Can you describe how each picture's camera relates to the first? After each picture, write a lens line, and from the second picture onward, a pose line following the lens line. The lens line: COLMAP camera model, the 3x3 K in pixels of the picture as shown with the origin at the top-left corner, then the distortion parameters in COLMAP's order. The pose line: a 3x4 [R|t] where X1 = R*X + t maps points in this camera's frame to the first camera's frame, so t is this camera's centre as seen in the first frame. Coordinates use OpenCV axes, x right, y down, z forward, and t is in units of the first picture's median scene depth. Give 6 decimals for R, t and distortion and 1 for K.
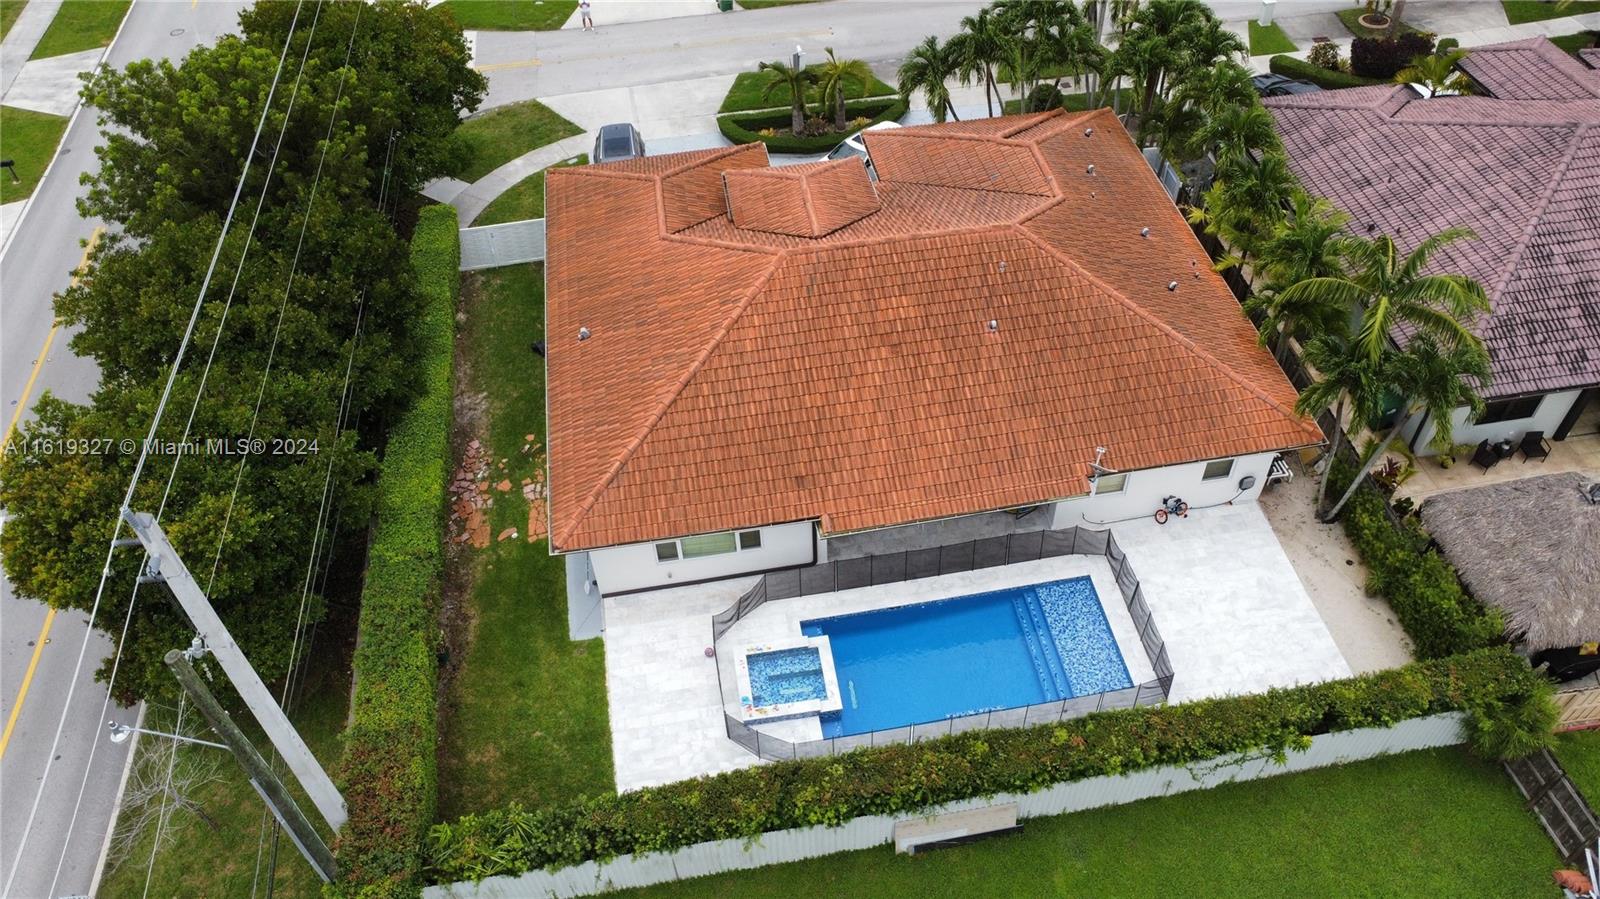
lens RADIAL K [[1195.1, 0, 808.4], [0, 1195.1, 437.4], [0, 0, 1]] dist [-0.131768, 0.190194]
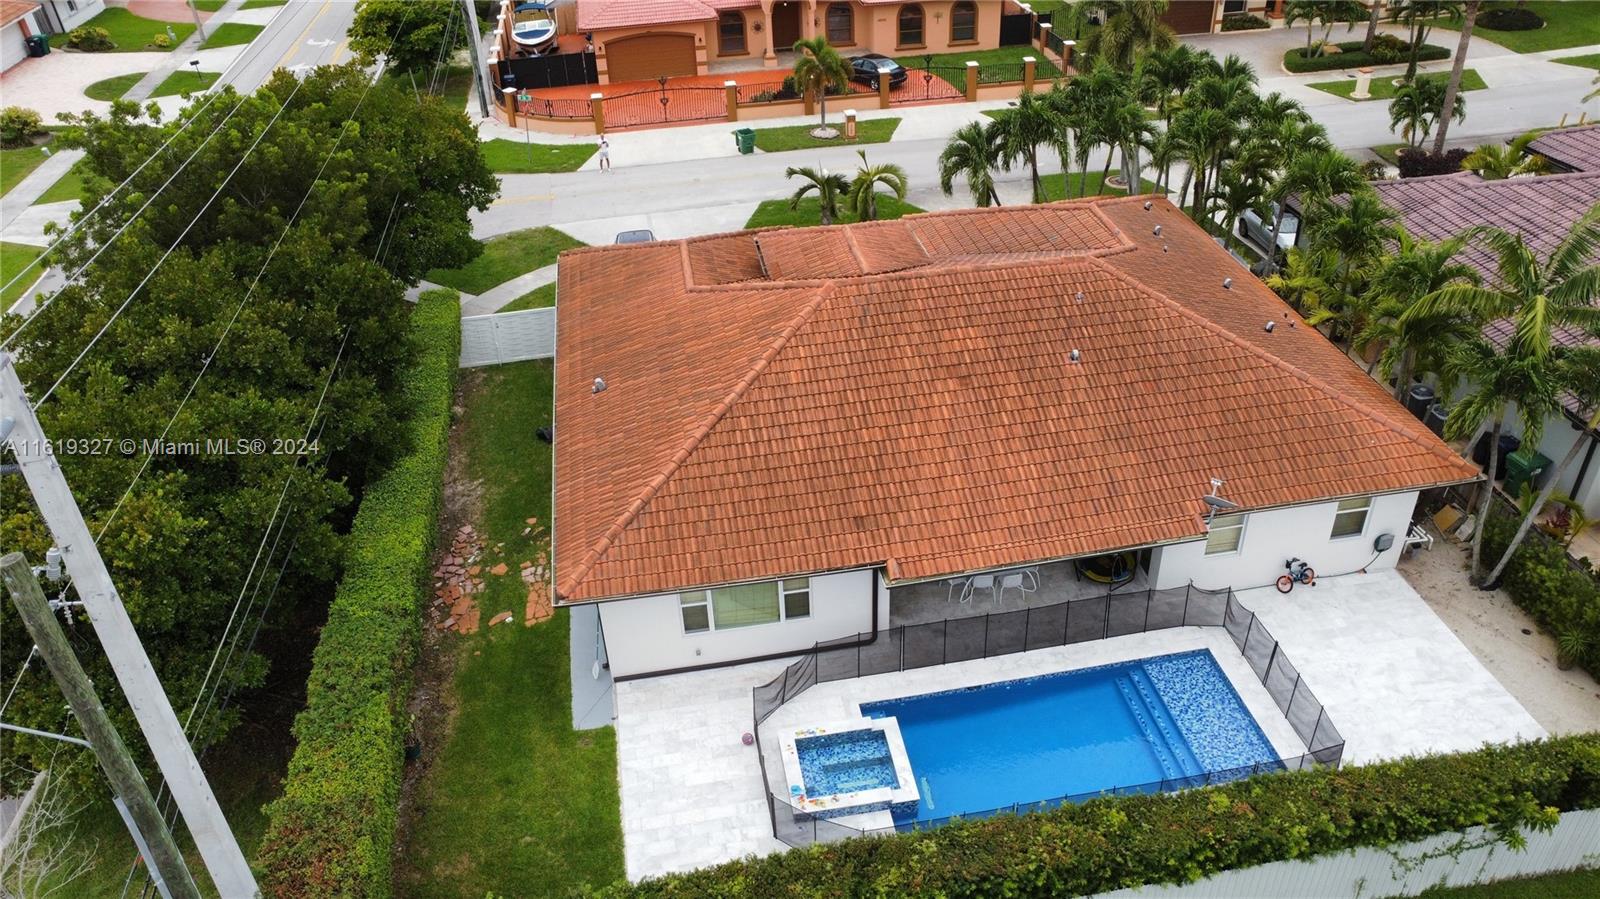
lens RADIAL K [[1195.1, 0, 804.9], [0, 1195.1, 436.5], [0, 0, 1]] dist [-0.131768, 0.190194]
pose [[0.999959, -0.008990, -0.001054, -0.041134], [0.008511, 0.973514, -0.228470, 0.160586], [0.003080, 0.228452, 0.973550, 0.177066]]
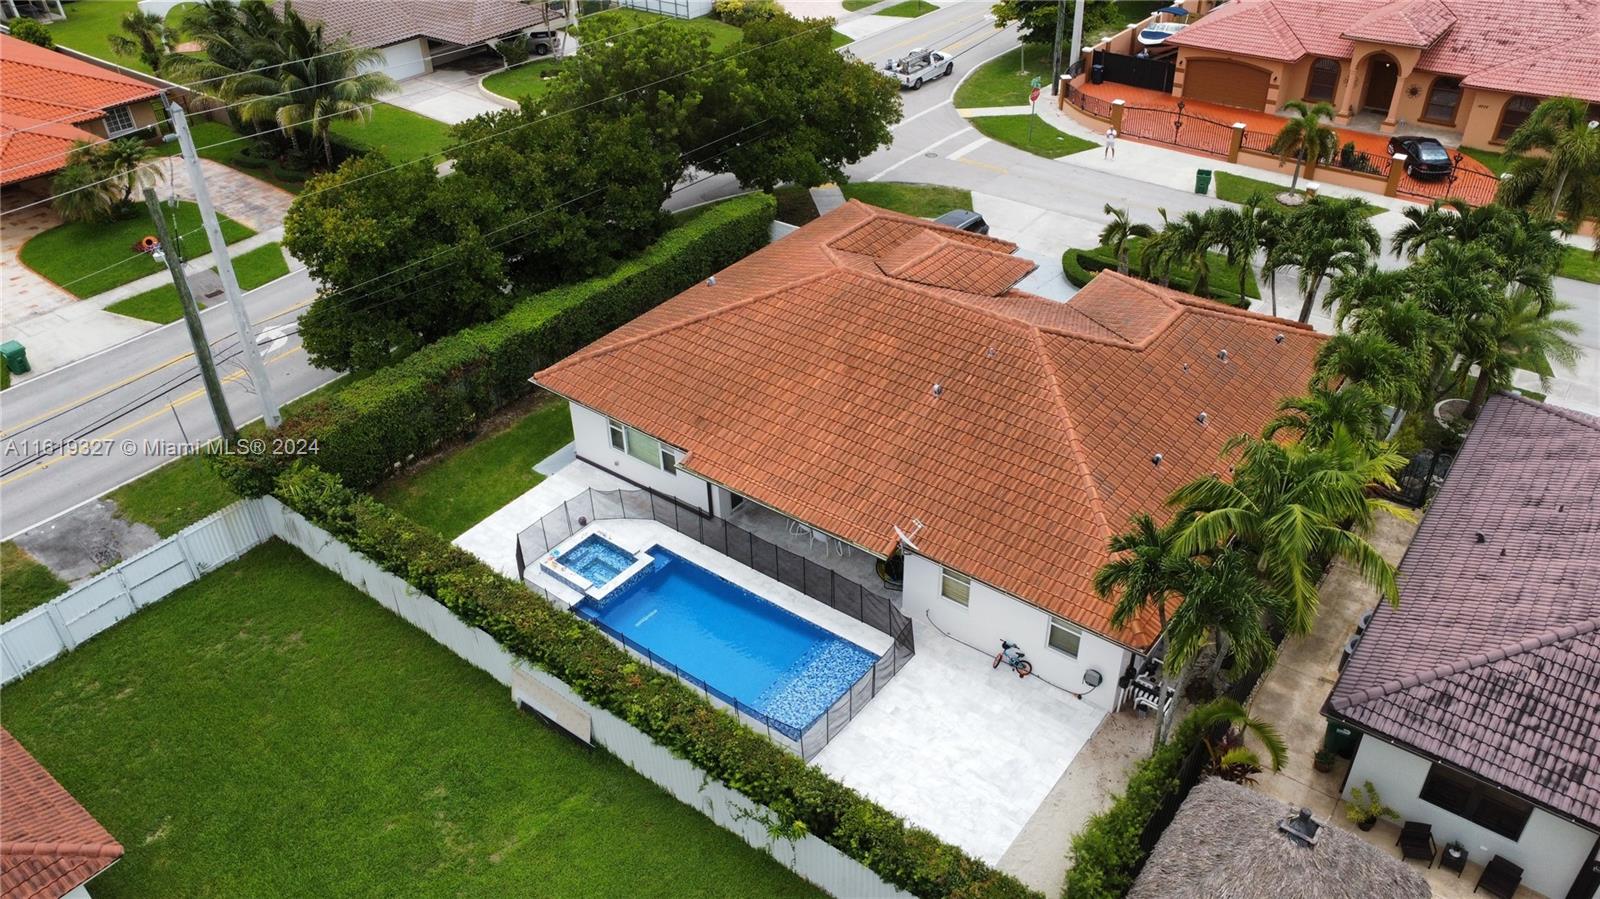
lens RADIAL K [[1195.1, 0, 801.0], [0, 1195.1, 454.6], [0, 0, 1]] dist [-0.131768, 0.190194]
pose [[0.680678, 0.424076, -0.597358, 0.711427], [-0.525784, 0.850605, 0.004739, 0.007784], [0.510125, 0.310856, 0.801960, 0.152458]]
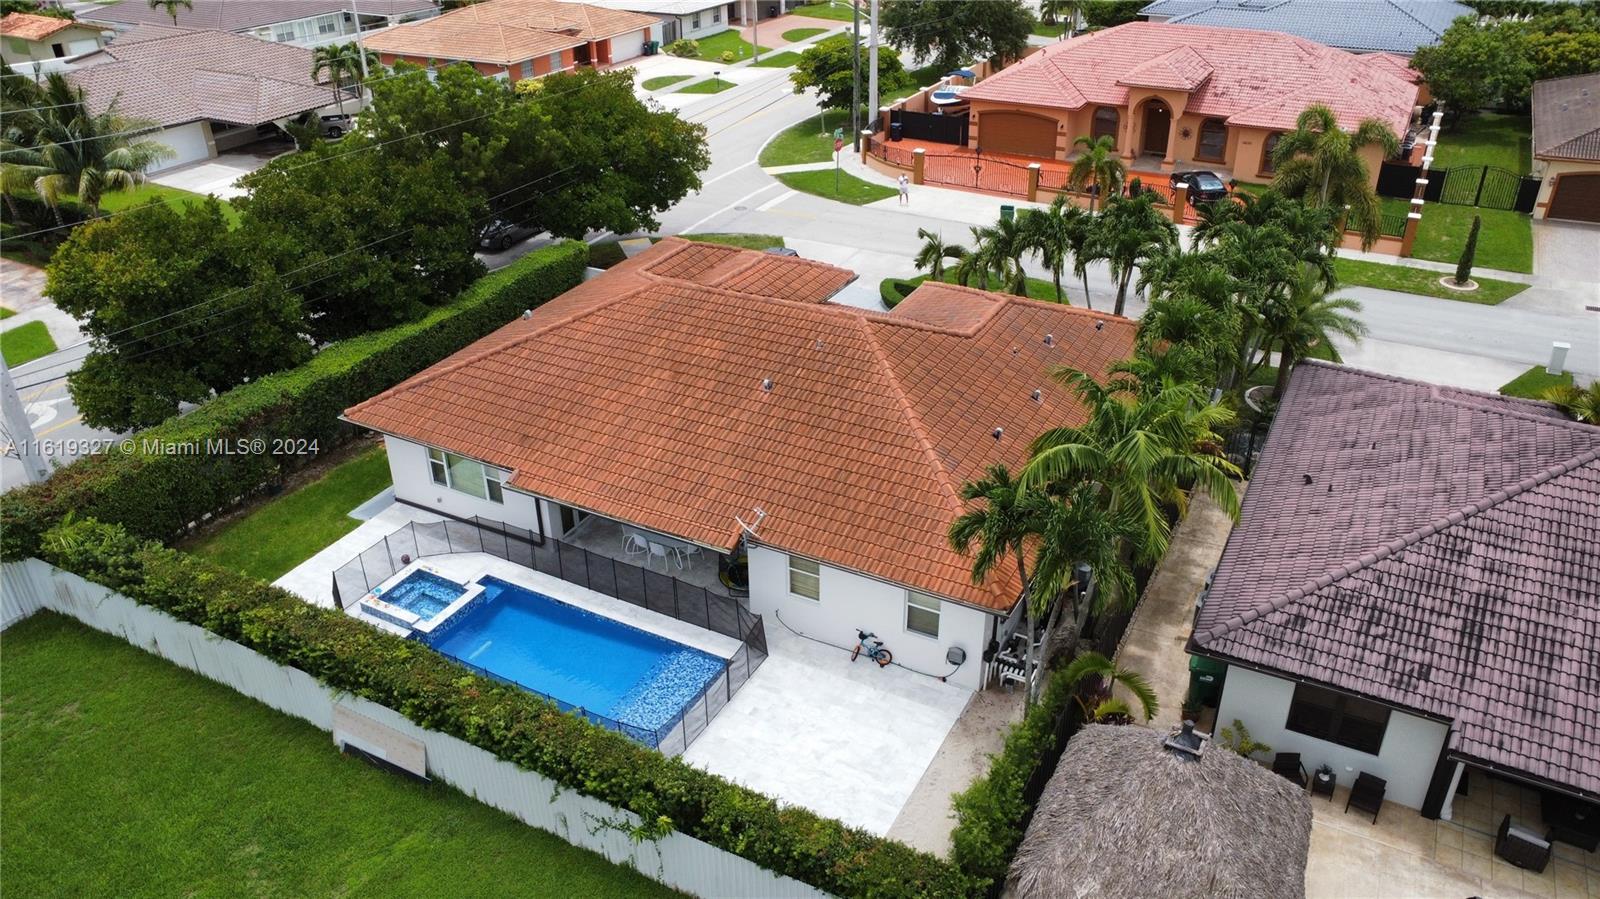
lens RADIAL K [[1195.1, 0, 807.1], [0, 1195.1, 450.6], [0, 0, 1]] dist [-0.131768, 0.190194]
pose [[0.794469, 0.312555, -0.520700, 0.719187], [-0.447447, 0.880970, -0.153892, 0.091767], [0.410622, 0.355248, 0.839755, 0.207825]]
